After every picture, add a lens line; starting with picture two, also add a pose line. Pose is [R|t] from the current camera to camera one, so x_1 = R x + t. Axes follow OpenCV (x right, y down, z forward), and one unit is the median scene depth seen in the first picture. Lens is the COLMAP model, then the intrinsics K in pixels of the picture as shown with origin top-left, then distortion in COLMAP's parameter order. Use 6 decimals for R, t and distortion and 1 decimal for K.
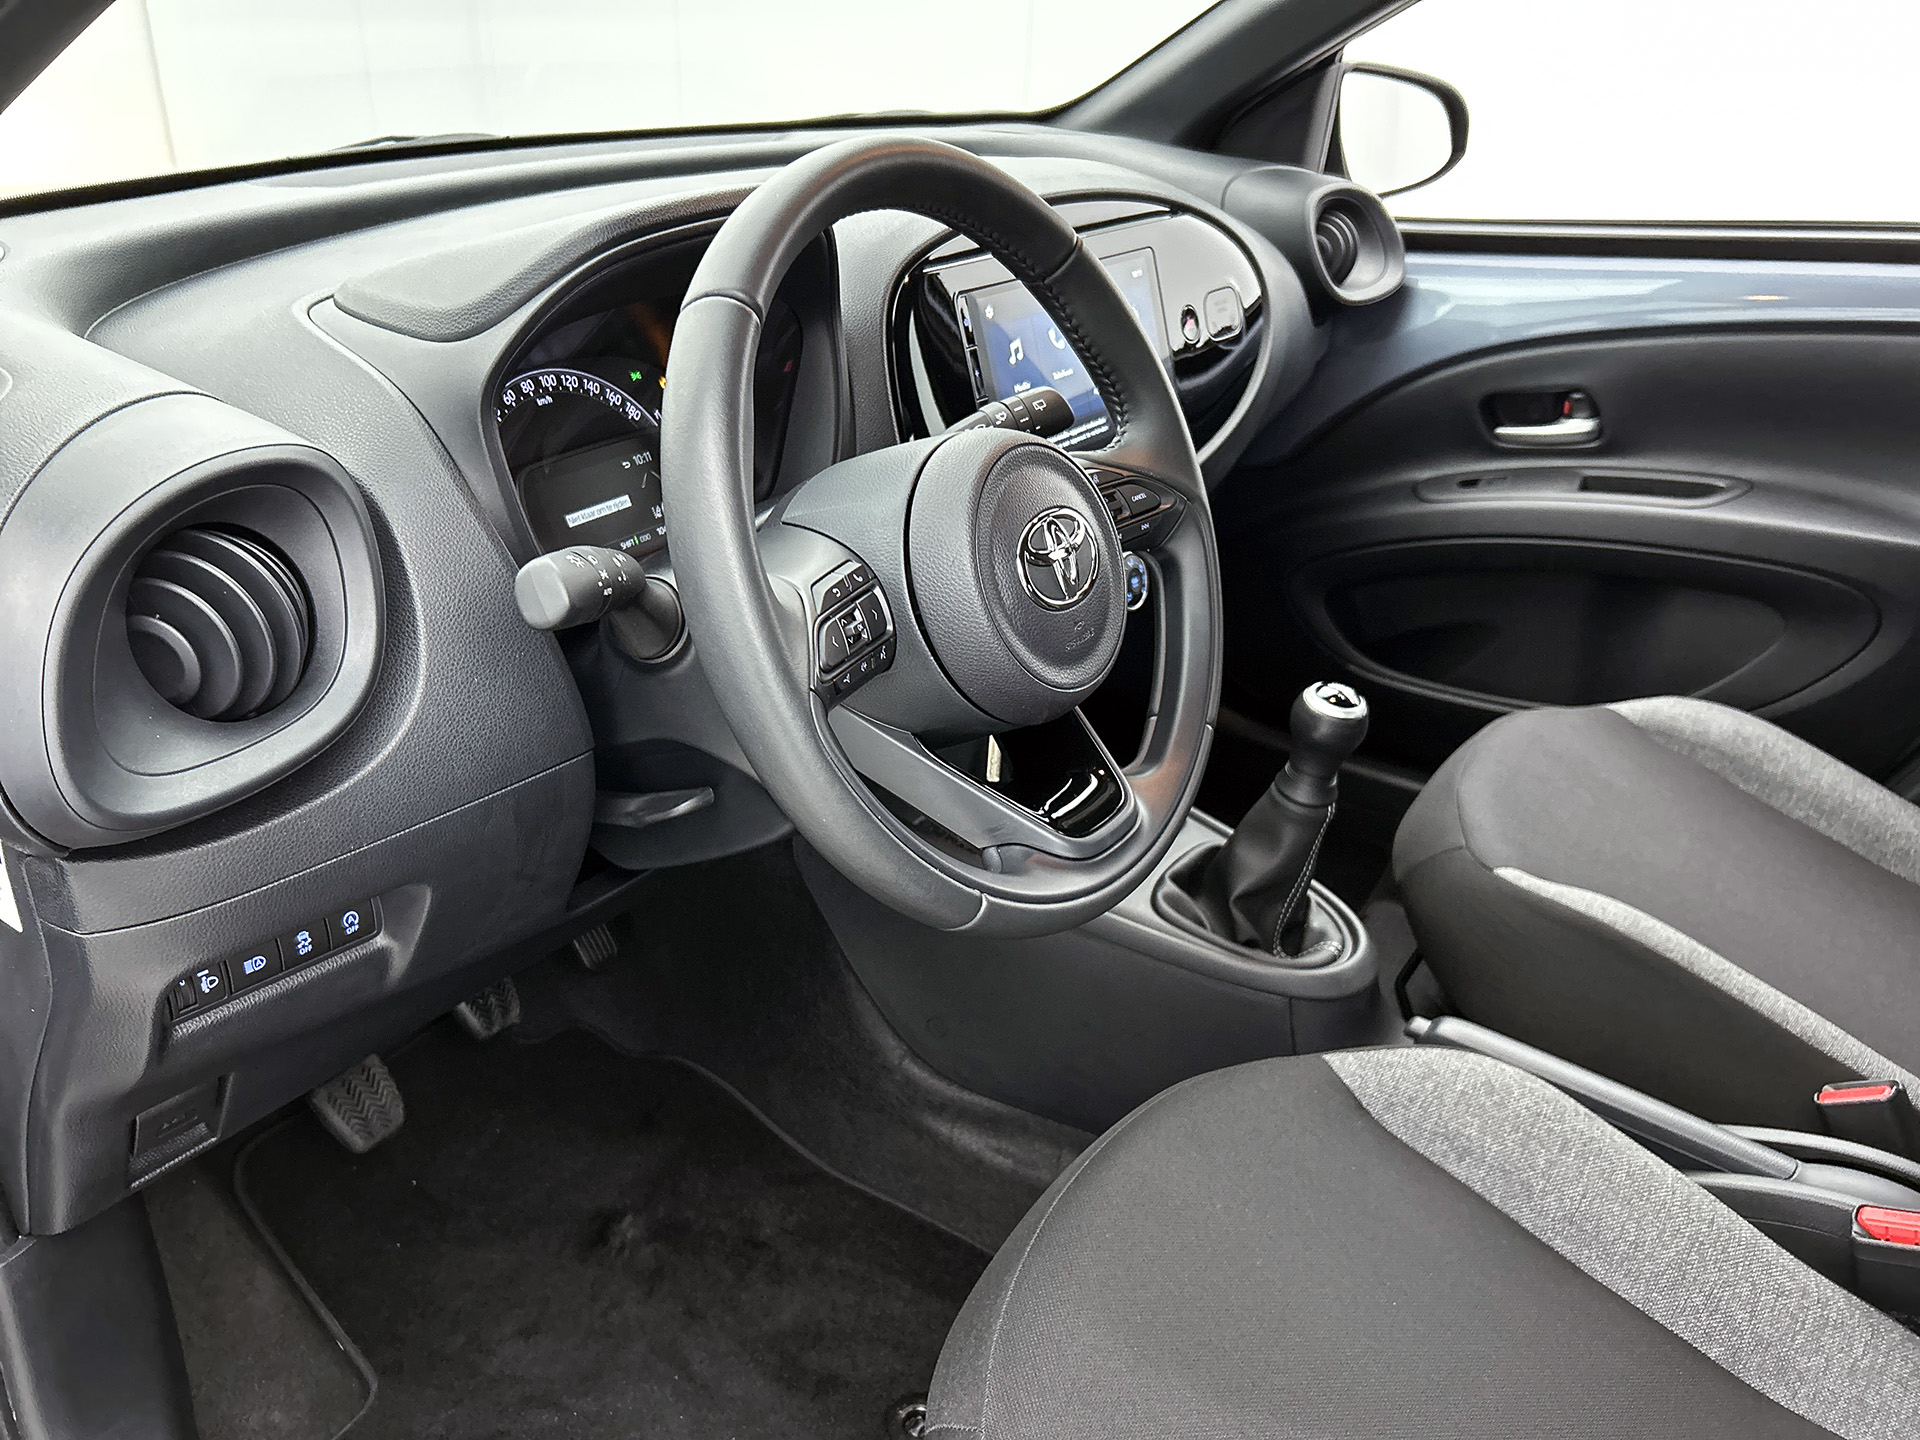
lens RADIAL K [[1449.9, 0, 960.0], [0, 1449.9, 720.0], [0, 0, 1]] dist [0.024680, -0.000051]
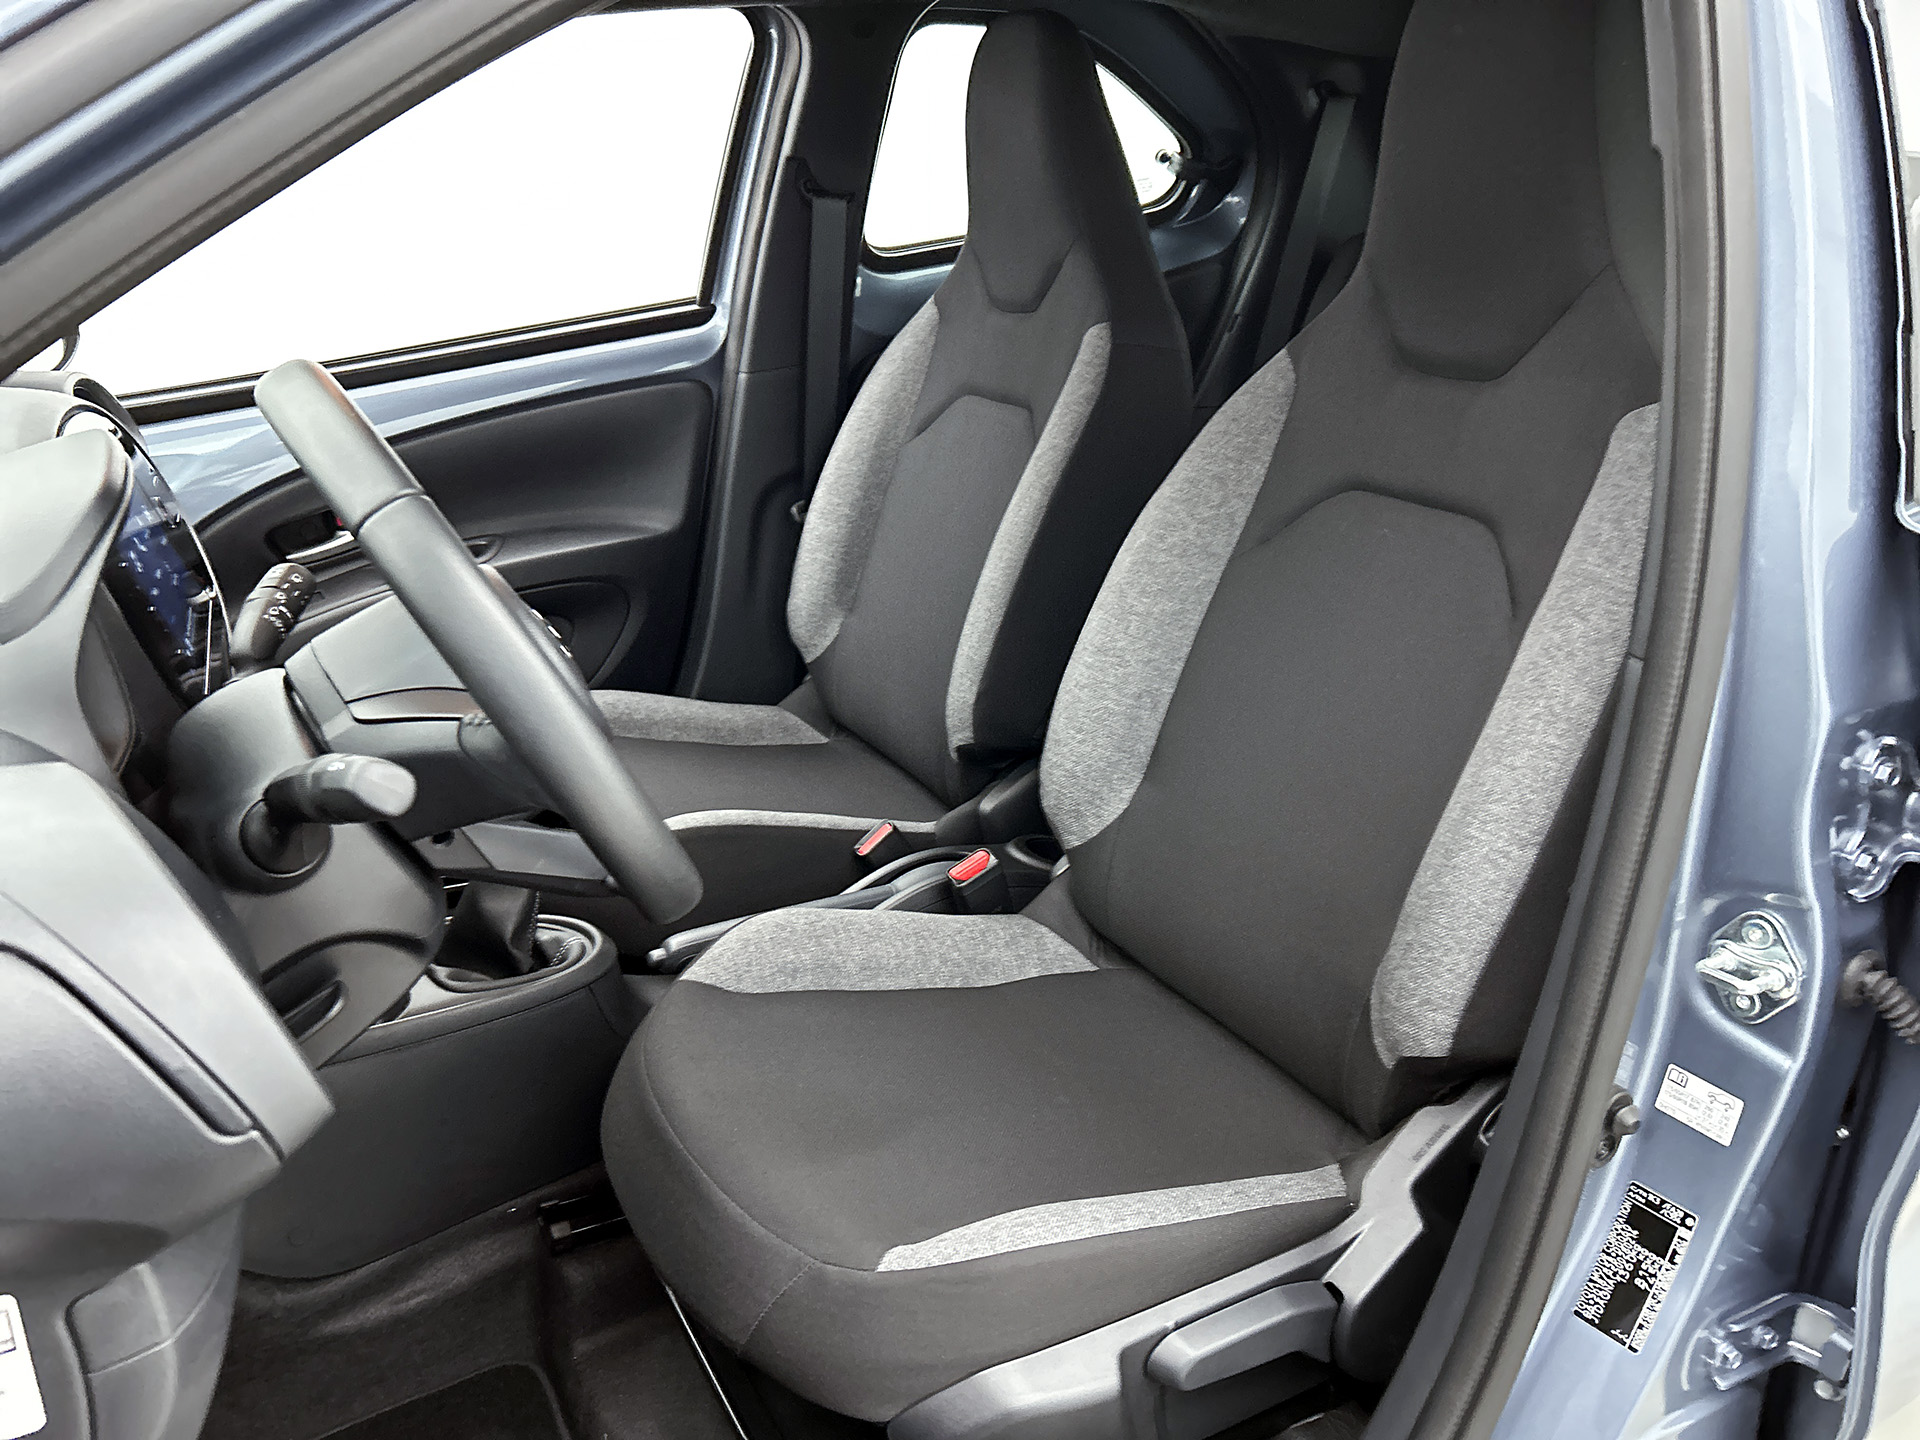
lens RADIAL K [[1449.9, 0, 960.0], [0, 1449.9, 720.0], [0, 0, 1]] dist [0.024680, -0.000051]
pose [[0.451667, -0.367875, 0.812813, -0.534546], [0.434081, 0.886546, 0.160035, -0.065280], [-0.779468, 0.280544, 0.560111, 0.009546]]
